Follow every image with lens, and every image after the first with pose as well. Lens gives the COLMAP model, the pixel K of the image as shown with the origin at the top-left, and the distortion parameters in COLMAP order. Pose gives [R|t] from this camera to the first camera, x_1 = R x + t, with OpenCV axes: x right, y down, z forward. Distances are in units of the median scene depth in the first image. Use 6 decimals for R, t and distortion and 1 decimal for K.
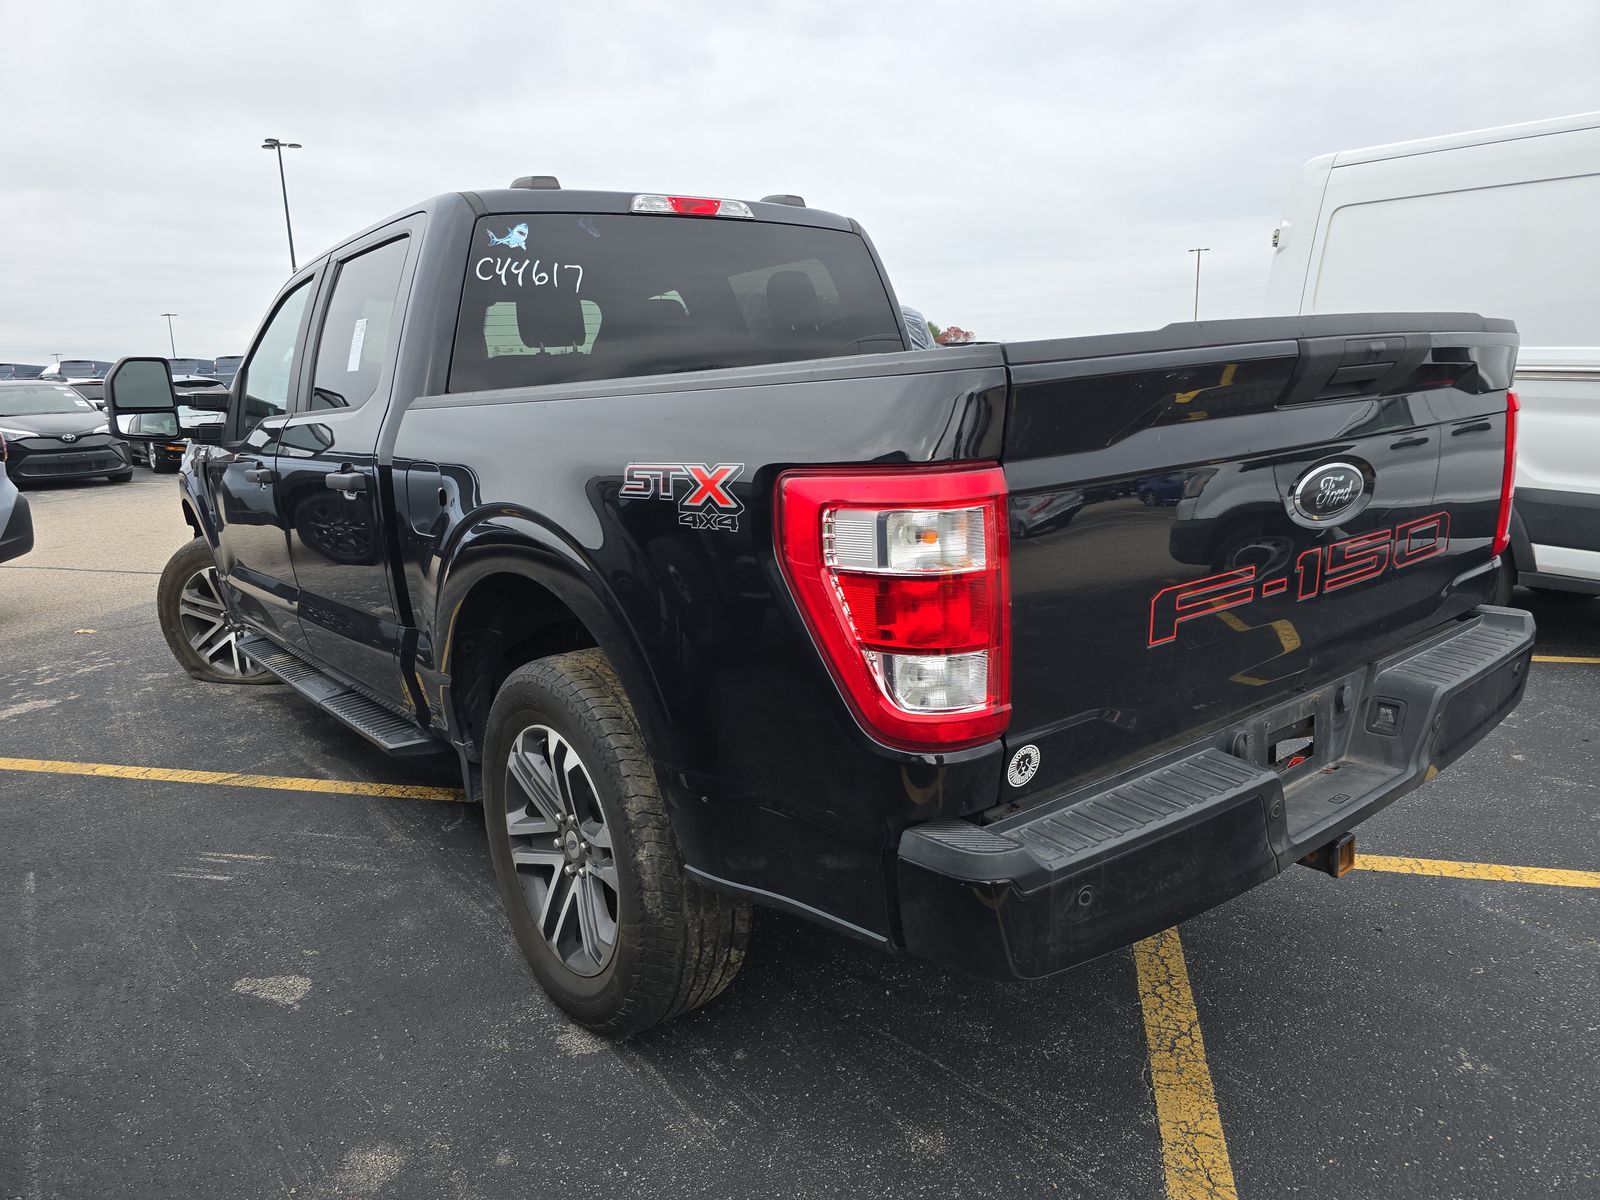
lens RADIAL K [[1091.7, 0, 795.6], [0, 1091.7, 601.6], [0, 0, 1]] dist [0.063602, -0.061081]
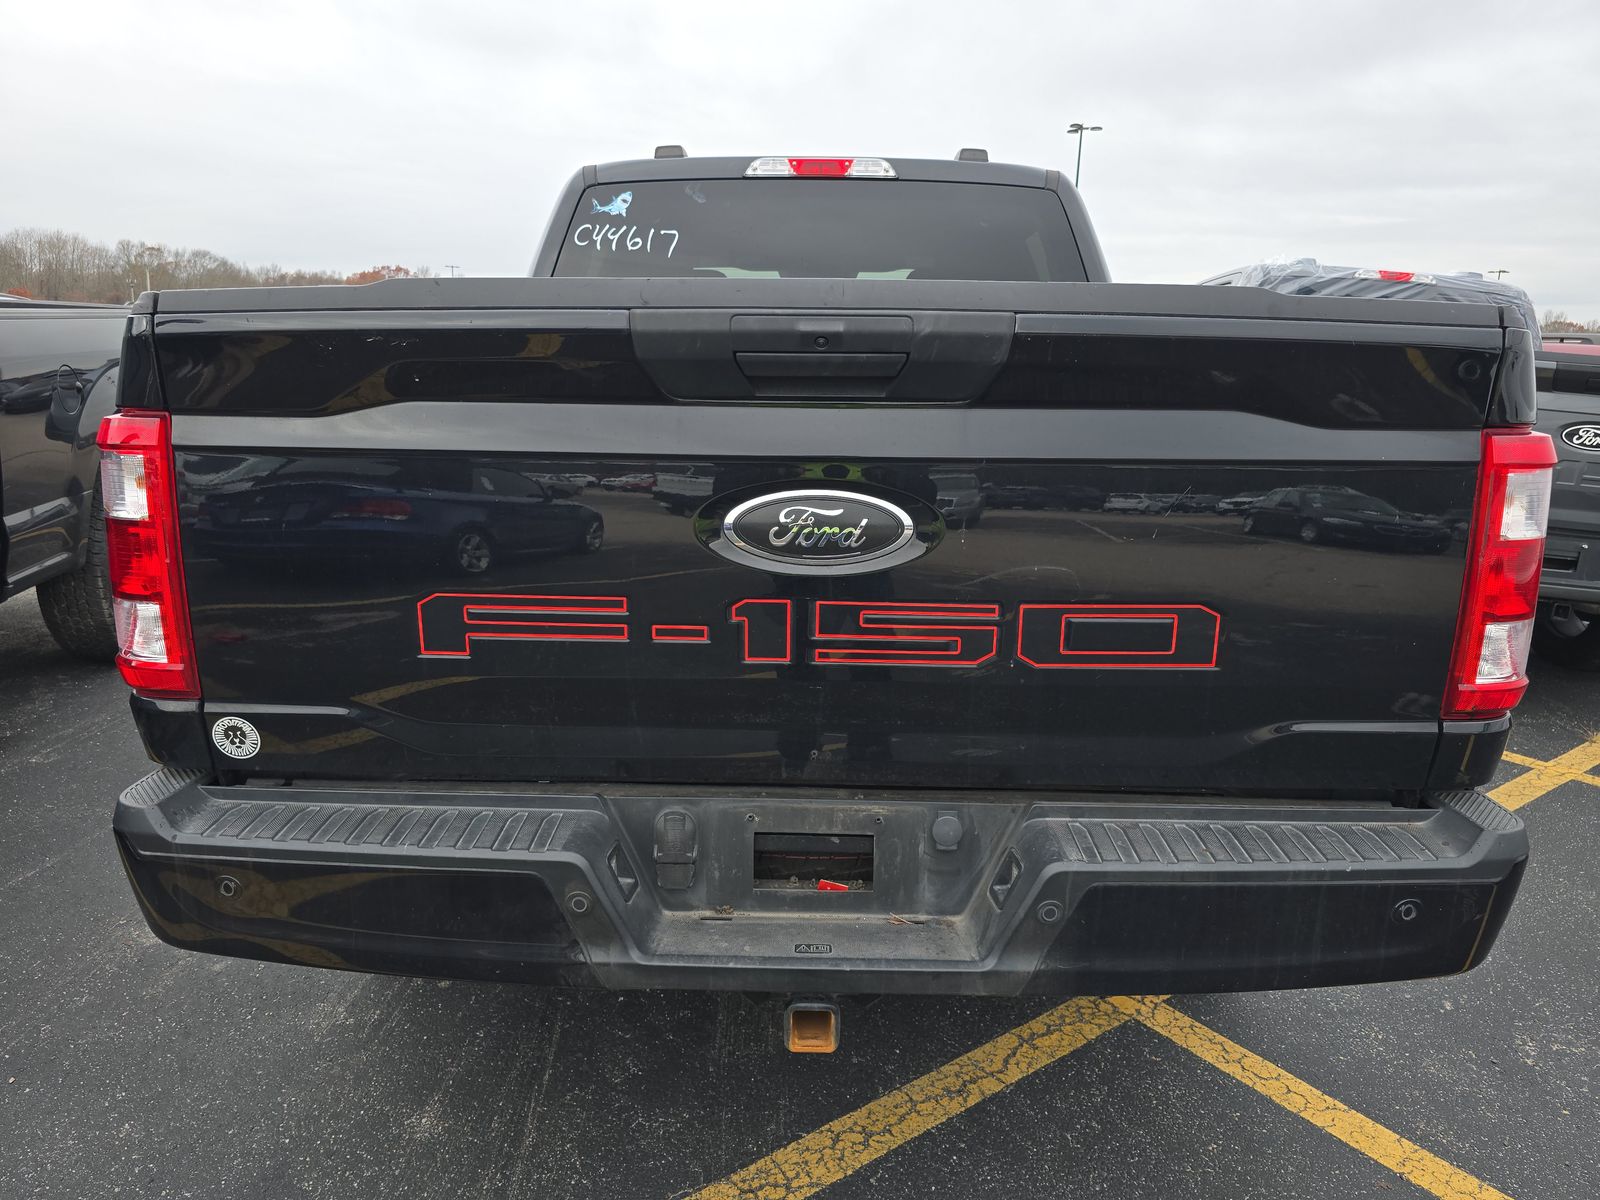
lens RADIAL K [[1091.7, 0, 795.6], [0, 1091.7, 601.6], [0, 0, 1]] dist [0.063602, -0.061081]
pose [[0.766993, 0.193434, -0.611805, 0.609347], [-0.182336, 0.979876, 0.081221, -0.071176], [0.615204, 0.049258, 0.786828, 0.282875]]
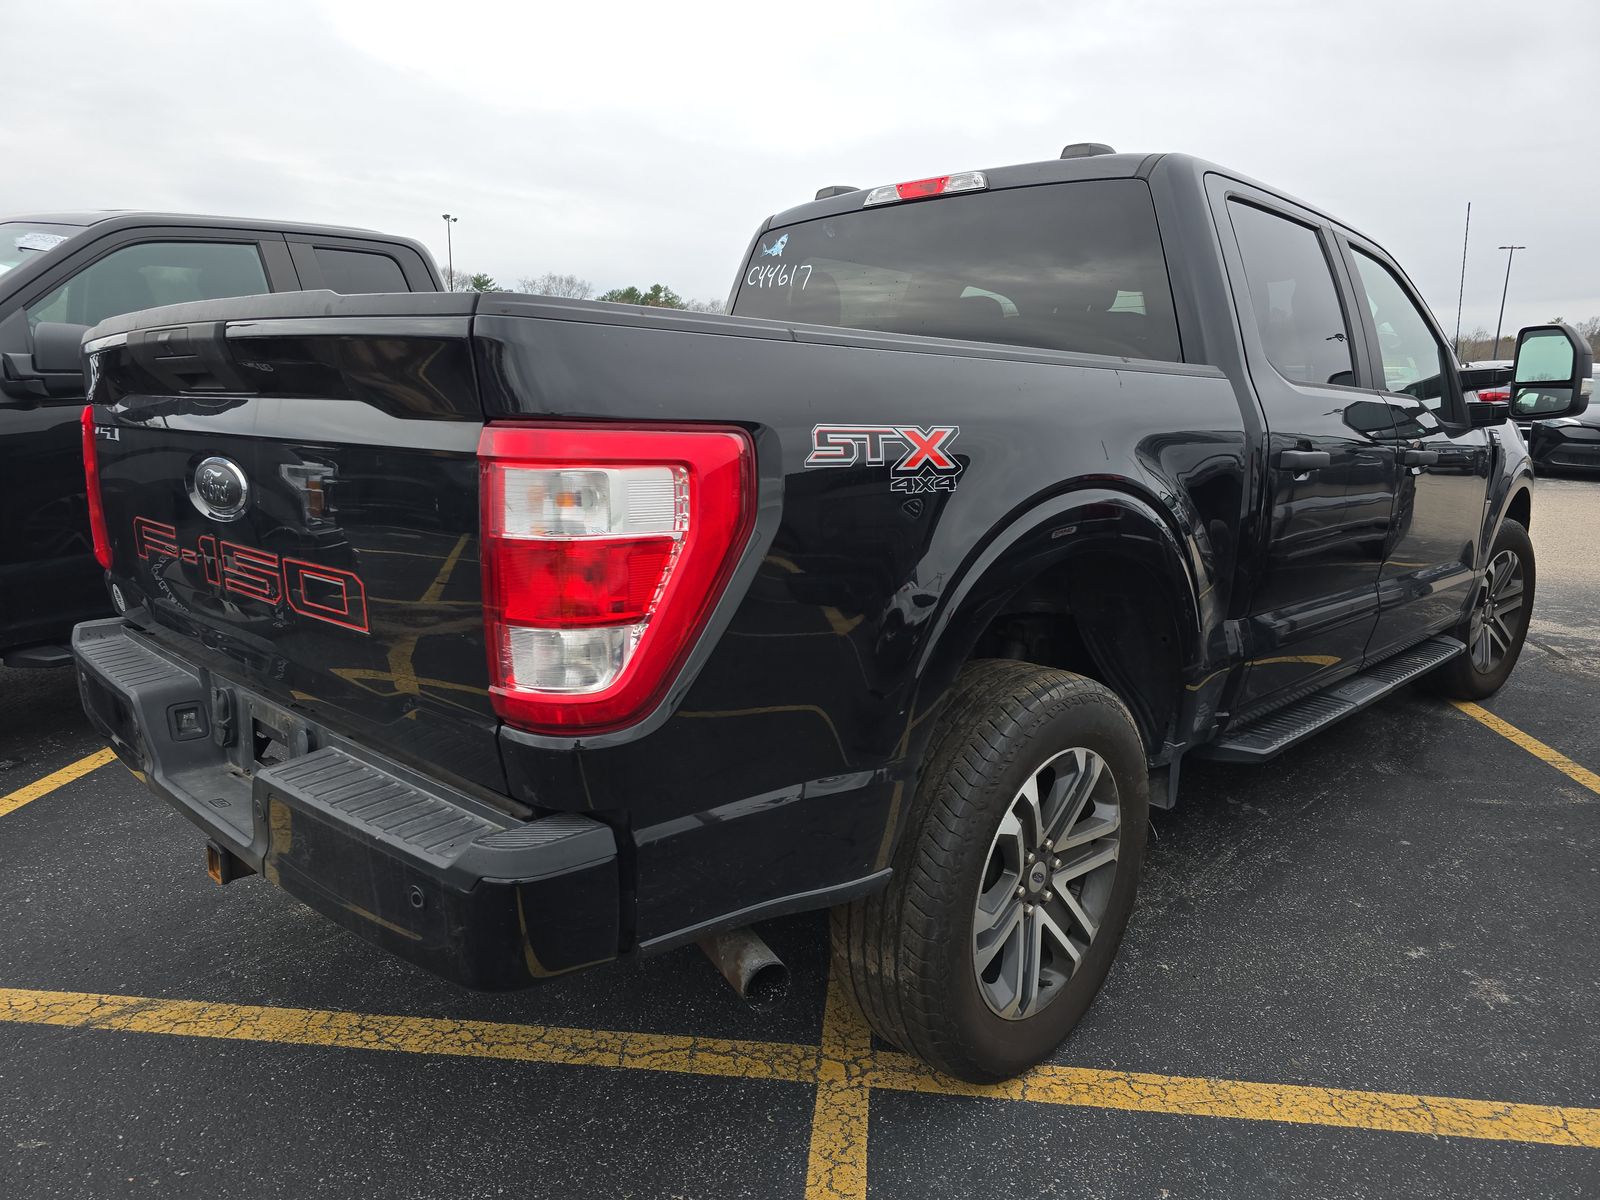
lens RADIAL K [[1091.7, 0, 795.6], [0, 1091.7, 601.6], [0, 0, 1]] dist [0.063602, -0.061081]
pose [[0.119077, 0.231221, -0.965587, 1.003223], [-0.220110, 0.954455, 0.201412, -0.206538], [0.968180, 0.188552, 0.164548, 0.895425]]
